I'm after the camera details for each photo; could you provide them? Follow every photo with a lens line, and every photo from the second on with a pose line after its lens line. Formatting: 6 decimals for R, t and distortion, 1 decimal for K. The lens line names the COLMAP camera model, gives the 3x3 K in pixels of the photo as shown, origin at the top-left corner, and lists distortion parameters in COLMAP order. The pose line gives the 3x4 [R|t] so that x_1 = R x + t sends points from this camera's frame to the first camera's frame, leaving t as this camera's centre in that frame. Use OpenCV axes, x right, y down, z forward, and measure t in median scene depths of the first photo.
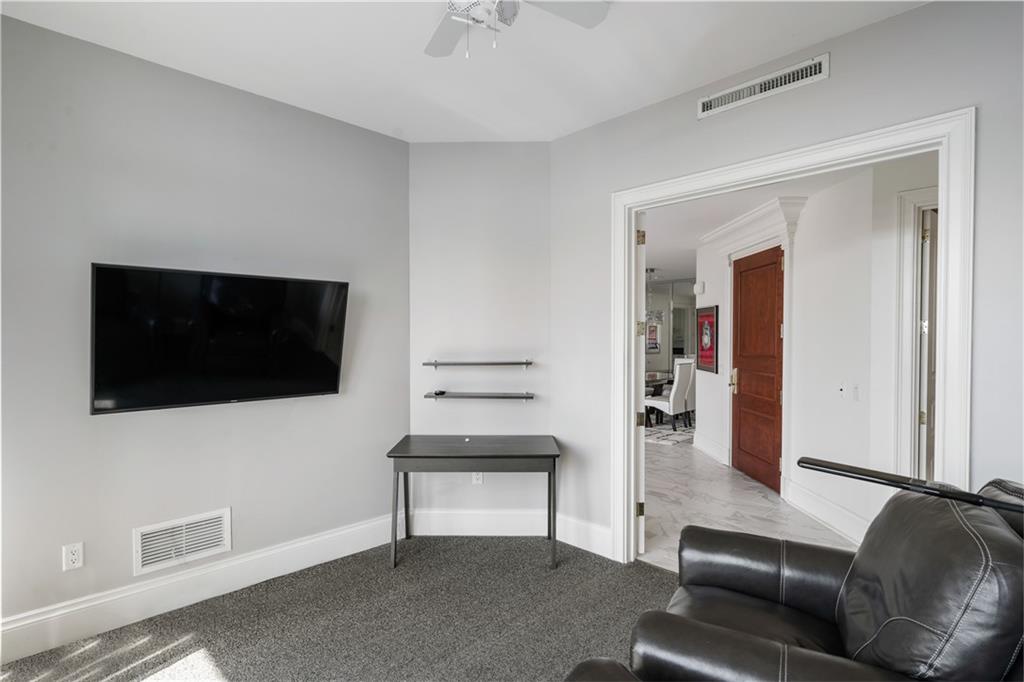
lens RADIAL K [[532.2, 0, 511.5], [0, 532.2, 337.7], [0, 0, 1]] dist [0.005316, 0.000134]
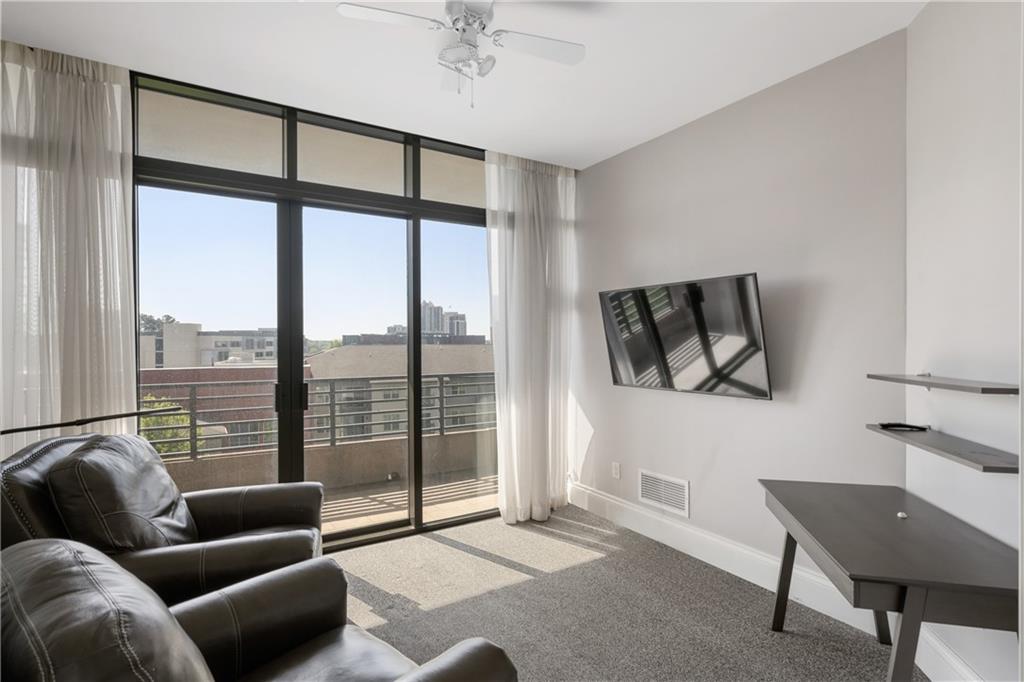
lens RADIAL K [[532.2, 0, 507.4], [0, 532.2, 344.2], [0, 0, 1]] dist [0.005316, 0.000134]
pose [[-0.236604, 0.006312, -0.971586, 0.751726], [-0.011567, 0.999890, 0.009313, 0.012684], [0.971537, 0.013442, -0.236505, 0.955057]]
